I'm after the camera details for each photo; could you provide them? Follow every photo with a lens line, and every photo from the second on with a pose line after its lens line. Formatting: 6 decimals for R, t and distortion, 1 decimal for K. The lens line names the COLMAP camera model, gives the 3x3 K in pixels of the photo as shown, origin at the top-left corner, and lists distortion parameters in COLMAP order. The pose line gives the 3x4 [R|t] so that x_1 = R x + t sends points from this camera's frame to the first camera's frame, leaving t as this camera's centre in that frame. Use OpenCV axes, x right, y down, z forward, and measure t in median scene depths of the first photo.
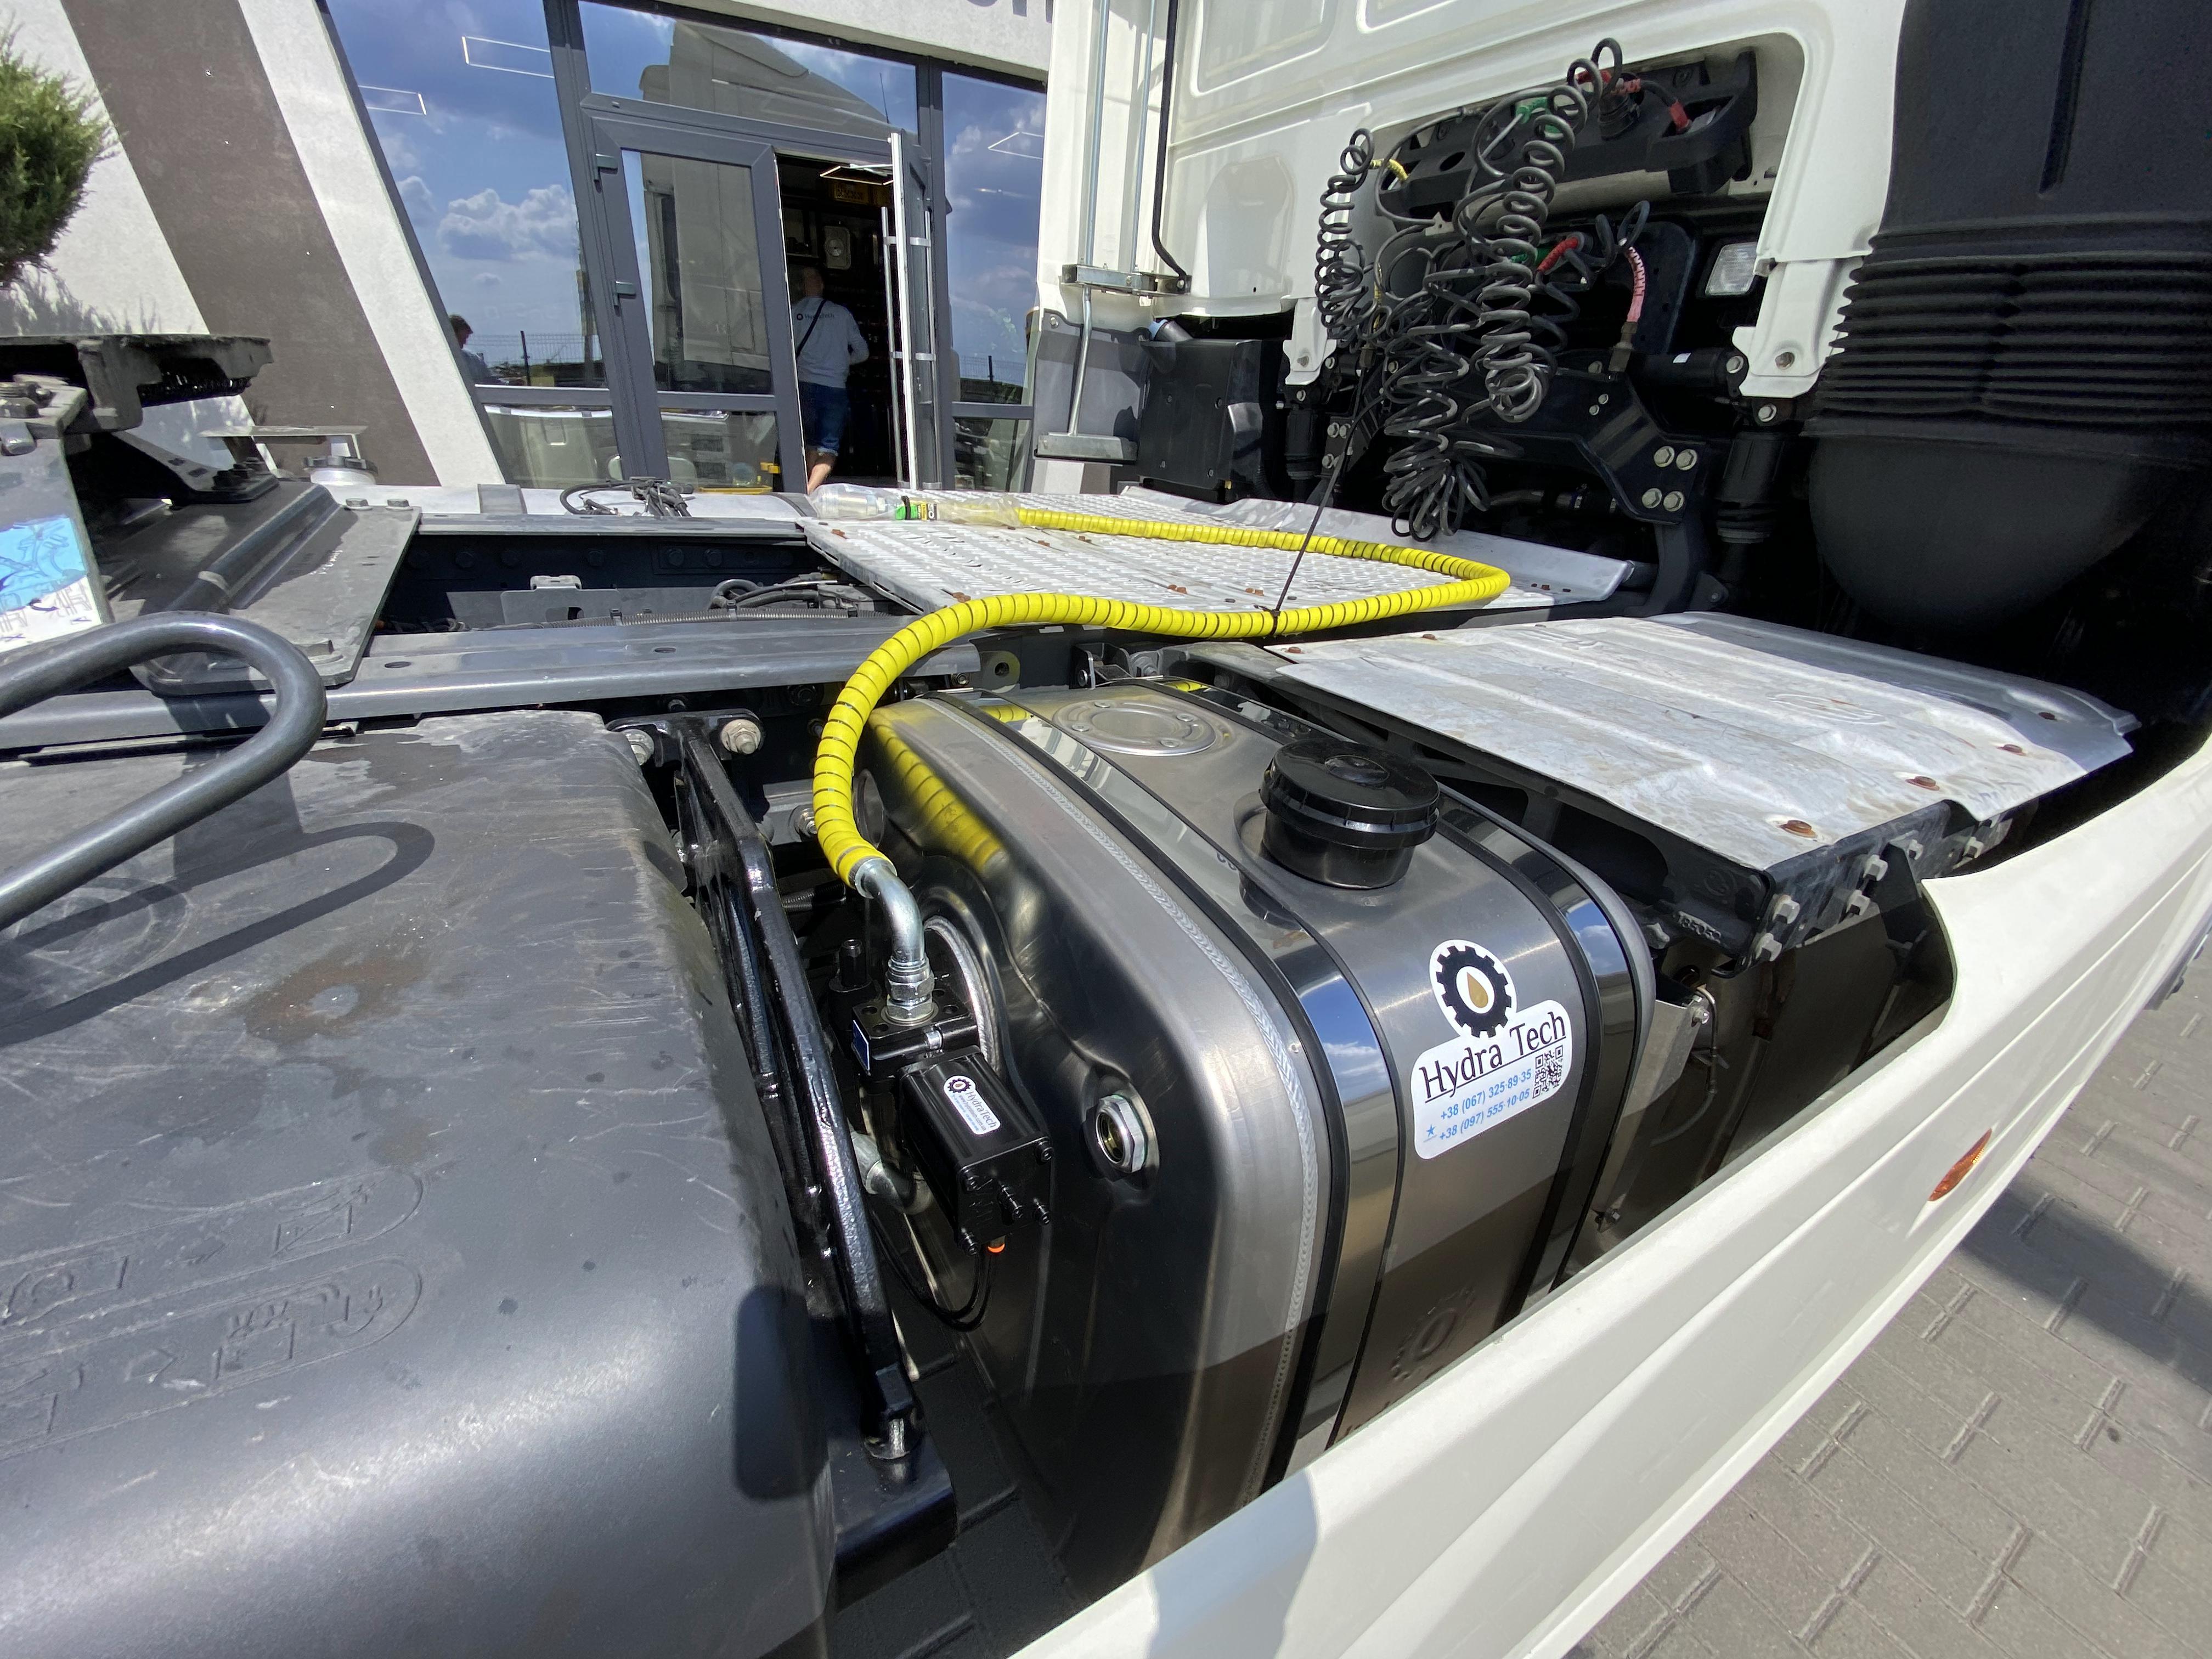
lens RADIAL K [[907.4, 0, 1097.0], [0, 907.4, 856.8], [0, 0, 1]] dist [-0.005554, -0.005890]
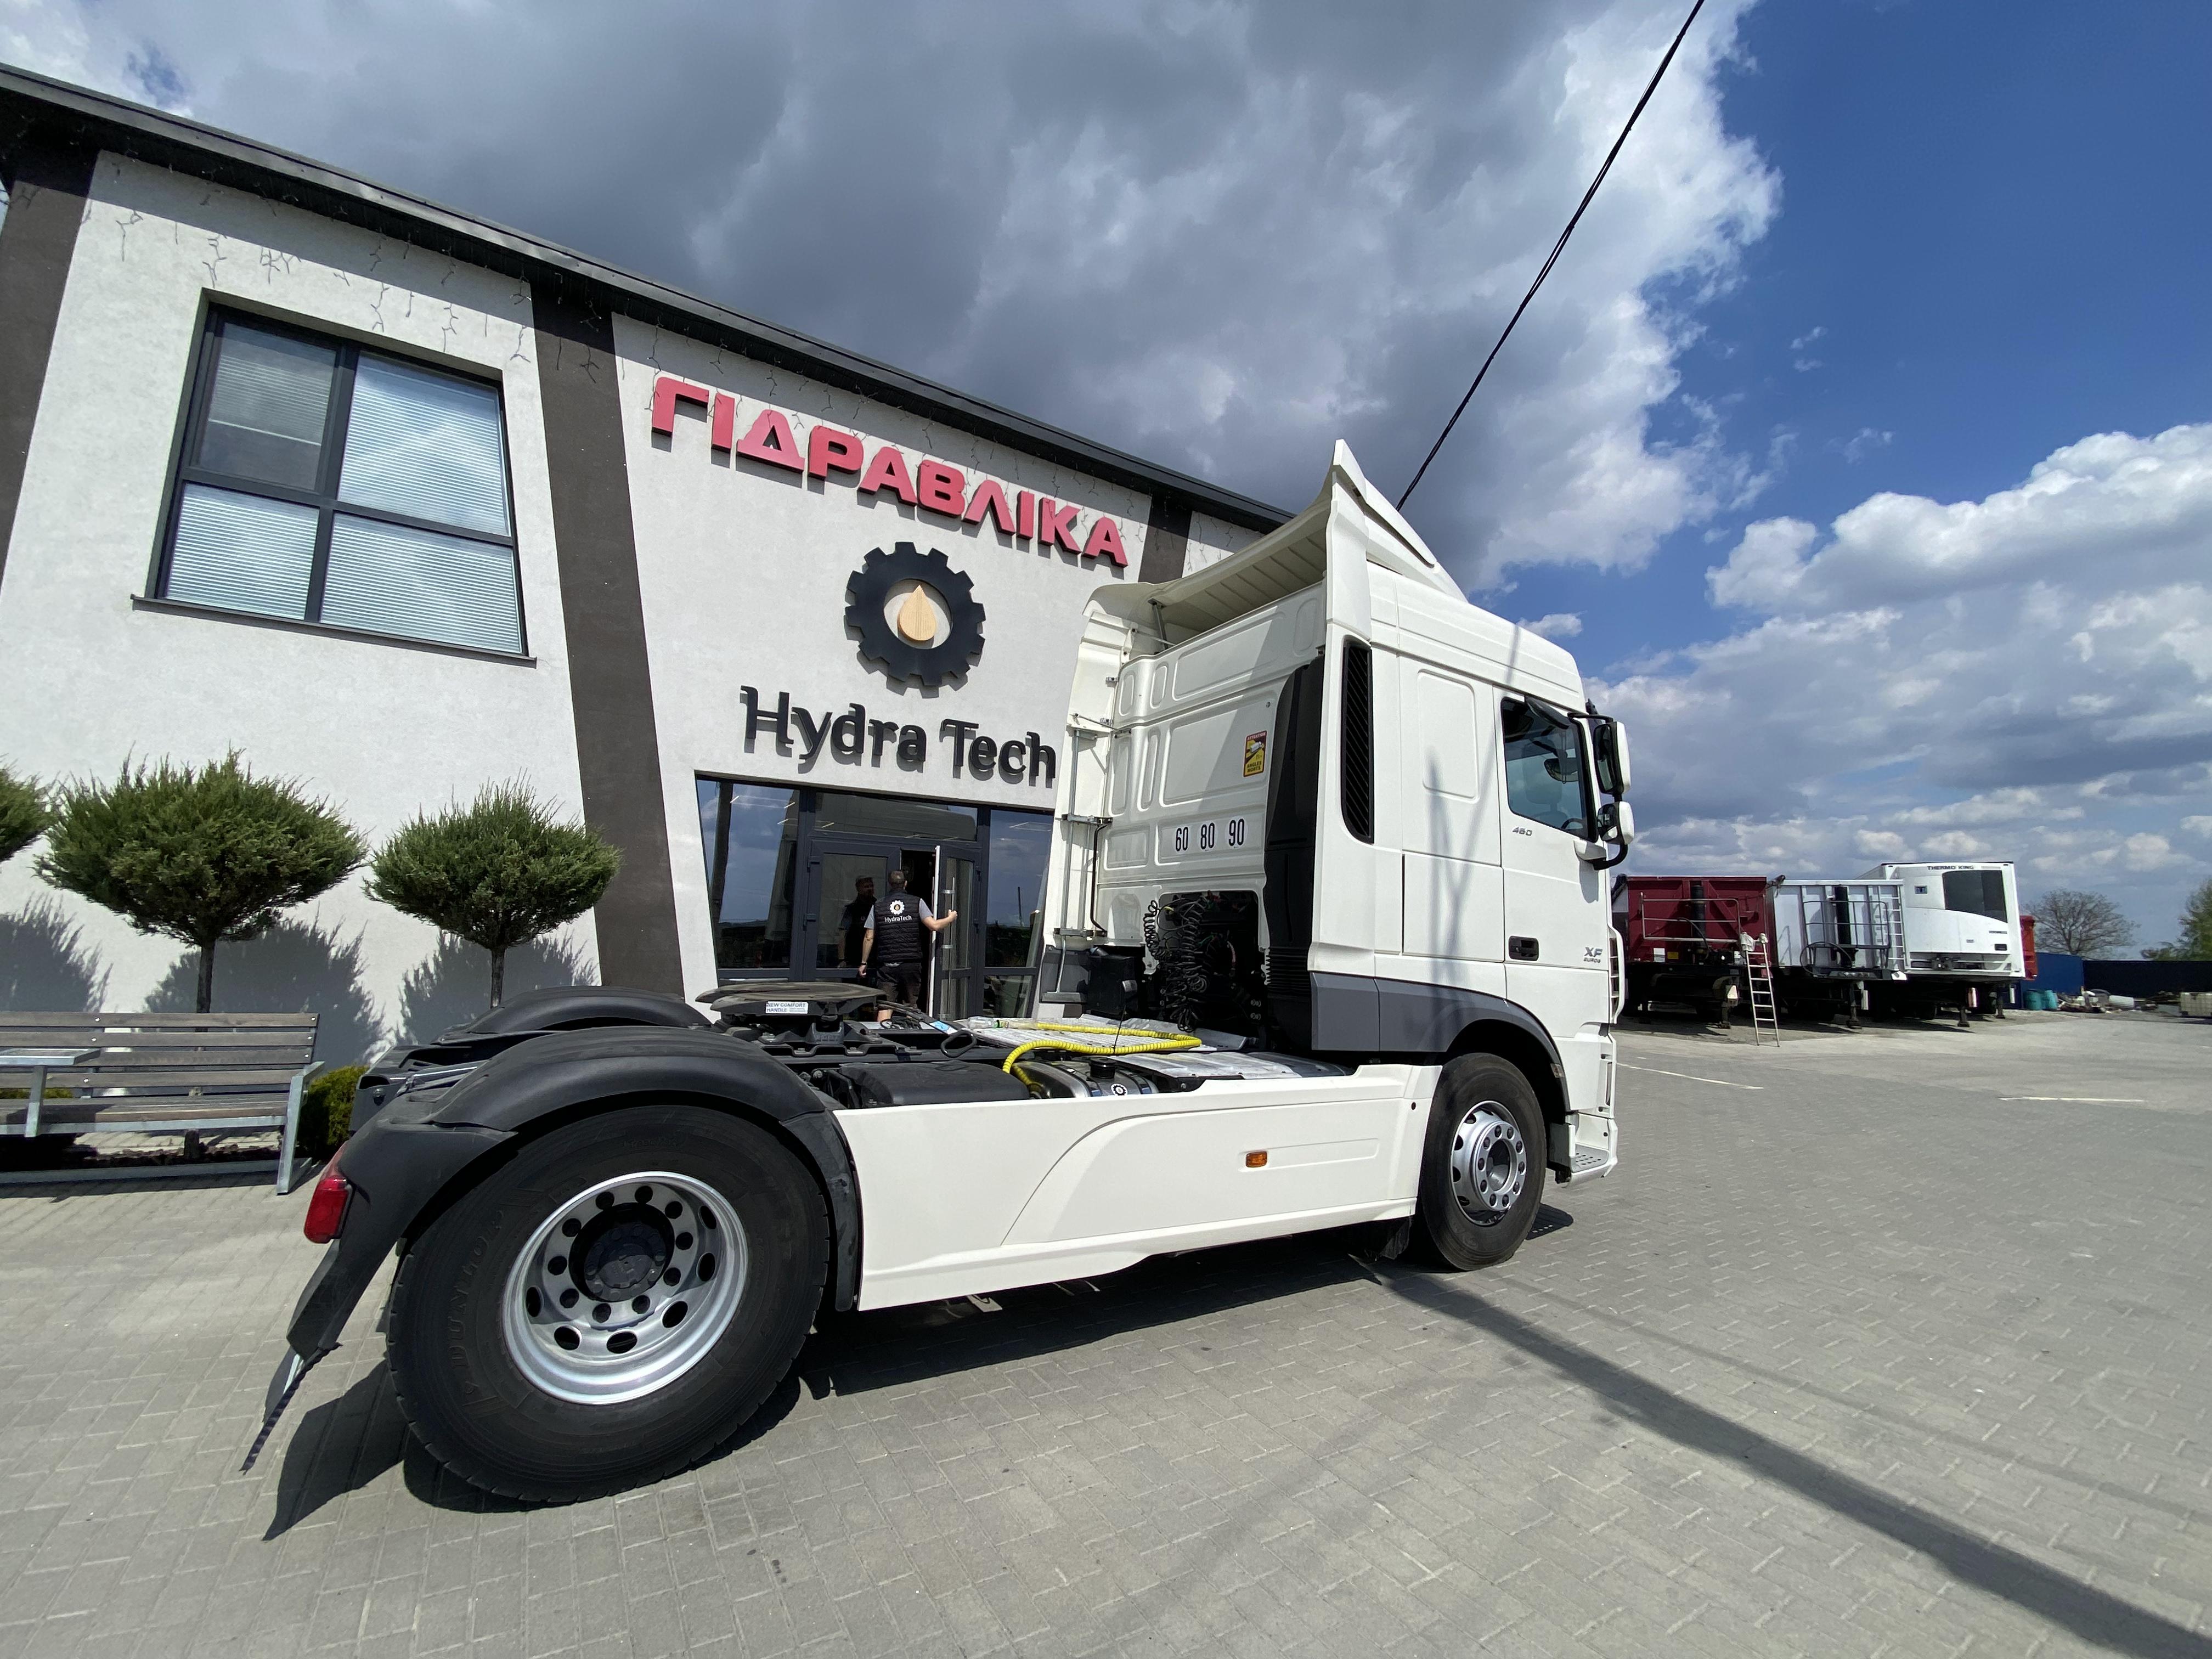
lens RADIAL K [[913.0, 0, 1108.2], [0, 913.0, 828.0], [0, 0, 1]] dist [0.000287, -0.010328]
pose [[0.999317, -0.016351, 0.033132, 0.083251], [0.031964, 0.832371, -0.553296, 1.297272], [-0.018531, 0.553977, 0.832326, -3.211053]]
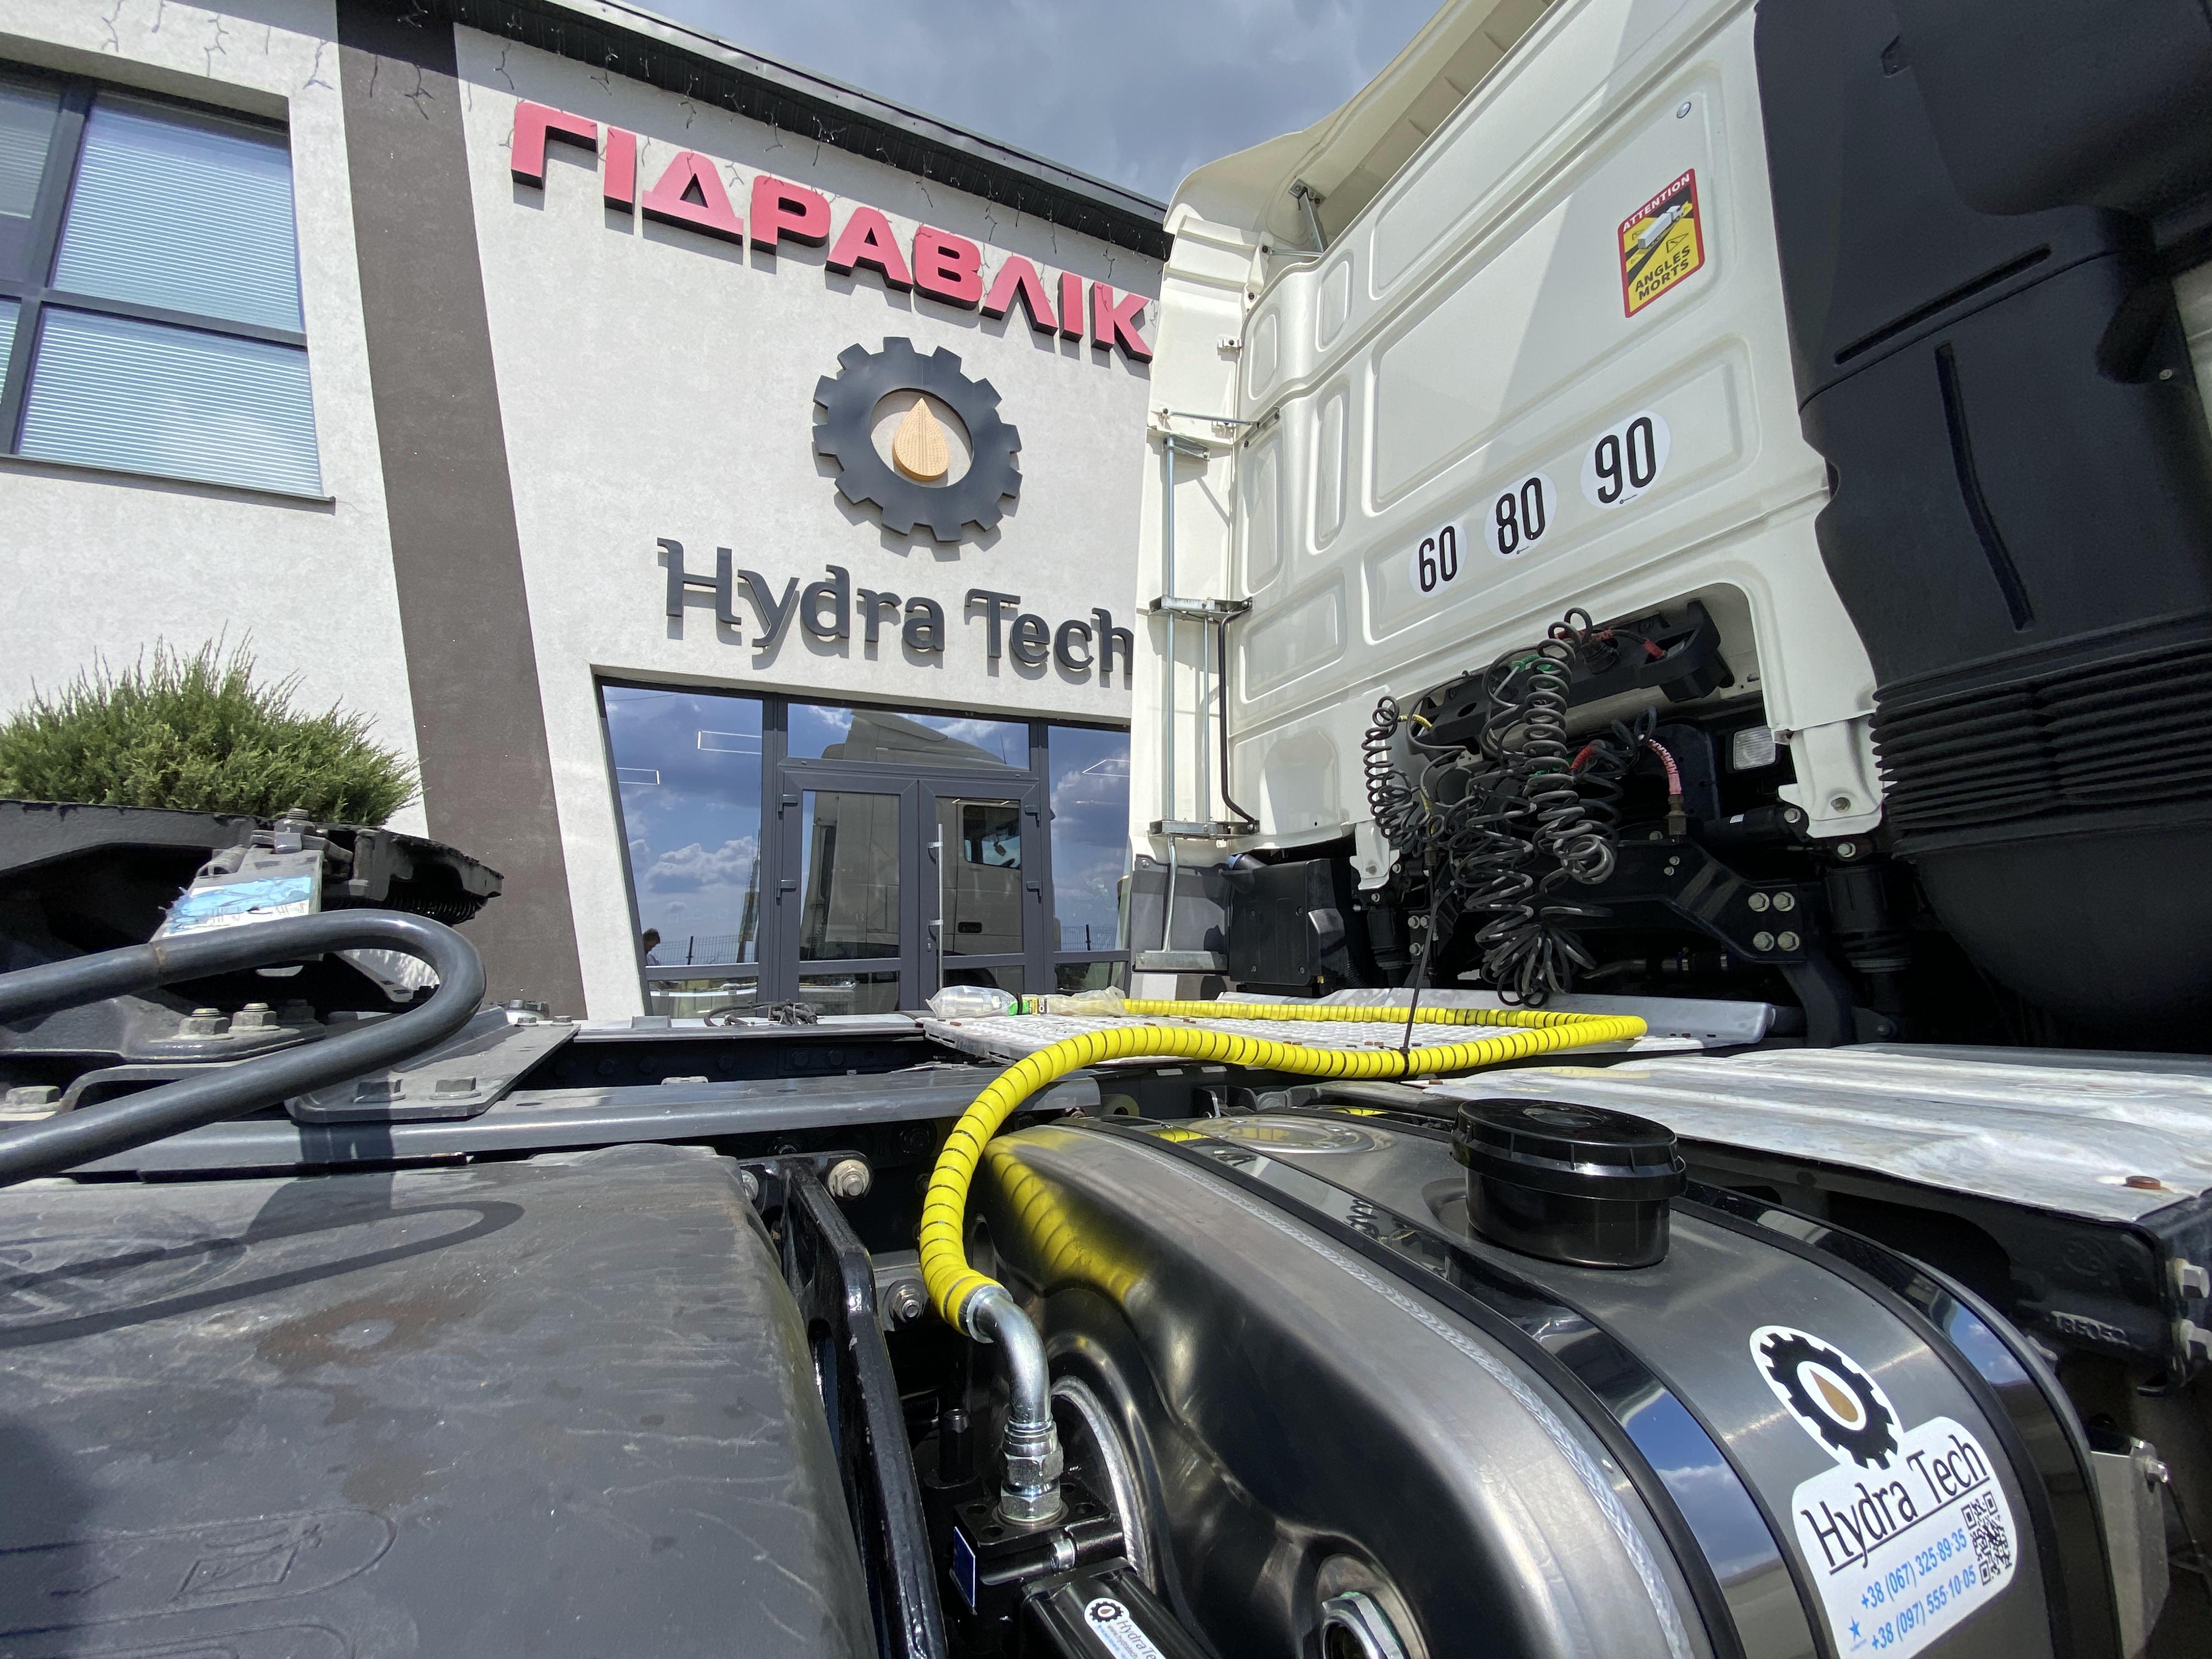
lens RADIAL K [[913.0, 0, 1088.0], [0, 913.0, 830.9], [0, 0, 1]] dist [0.000287, -0.010328]
pose [[0.992789, -0.082311, -0.087147, -0.036610], [0.017657, 0.819476, -0.572841, 0.106192], [0.118566, 0.567171, 0.815021, 0.062077]]
